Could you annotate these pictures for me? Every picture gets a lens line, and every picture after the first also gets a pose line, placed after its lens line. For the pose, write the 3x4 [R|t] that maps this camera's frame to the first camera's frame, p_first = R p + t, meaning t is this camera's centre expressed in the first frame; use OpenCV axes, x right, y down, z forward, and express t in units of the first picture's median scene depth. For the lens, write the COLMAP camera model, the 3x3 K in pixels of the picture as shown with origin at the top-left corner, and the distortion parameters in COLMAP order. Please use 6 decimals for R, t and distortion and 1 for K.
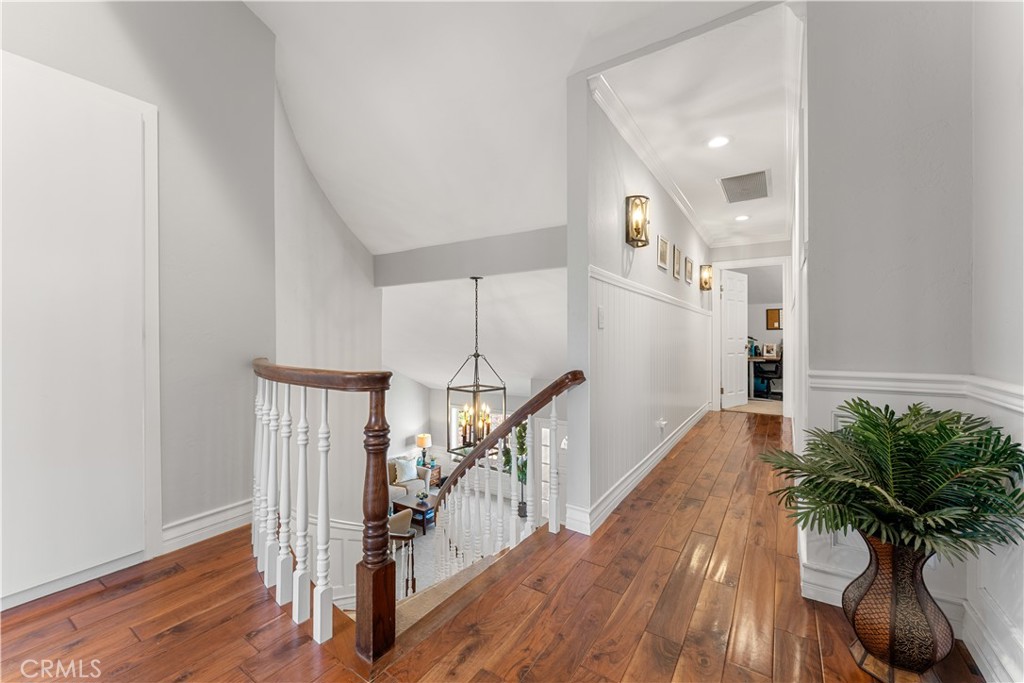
lens RADIAL K [[415.5, 0, 509.2], [0, 415.5, 339.3], [0, 0, 1]] dist [-0.011643, -0.000403]
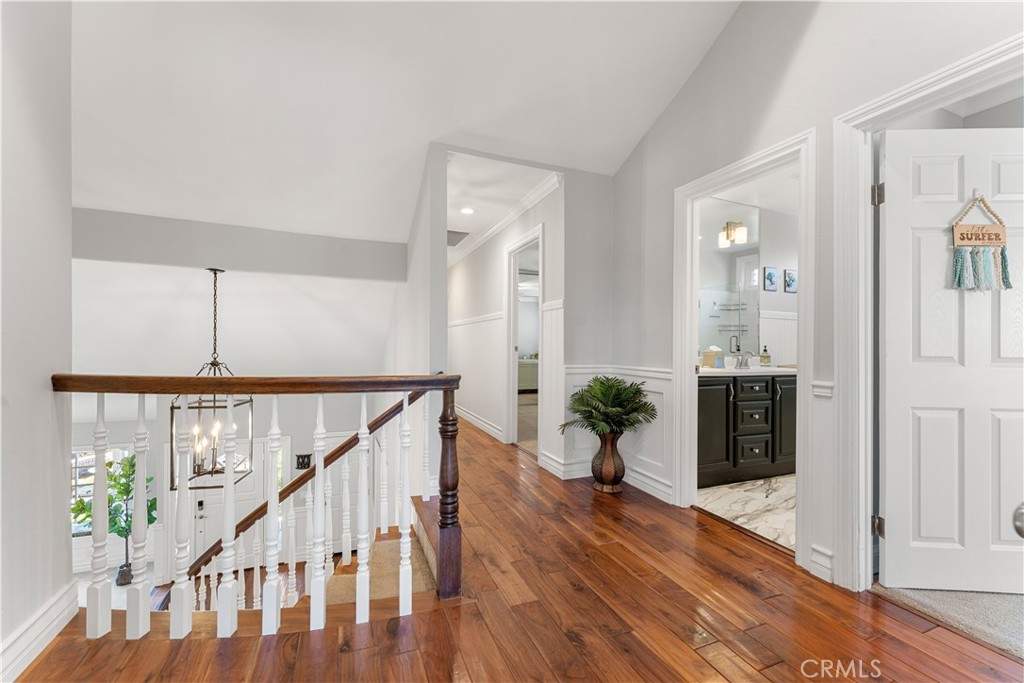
lens RADIAL K [[415.5, 0, 518.5], [0, 415.5, 344.9], [0, 0, 1]] dist [-0.011643, -0.000403]
pose [[0.537809, 0.009777, 0.843010, -1.152458], [-0.015574, 0.999877, -0.001661, -0.017876], [-0.842923, -0.012235, 0.537896, 0.118992]]
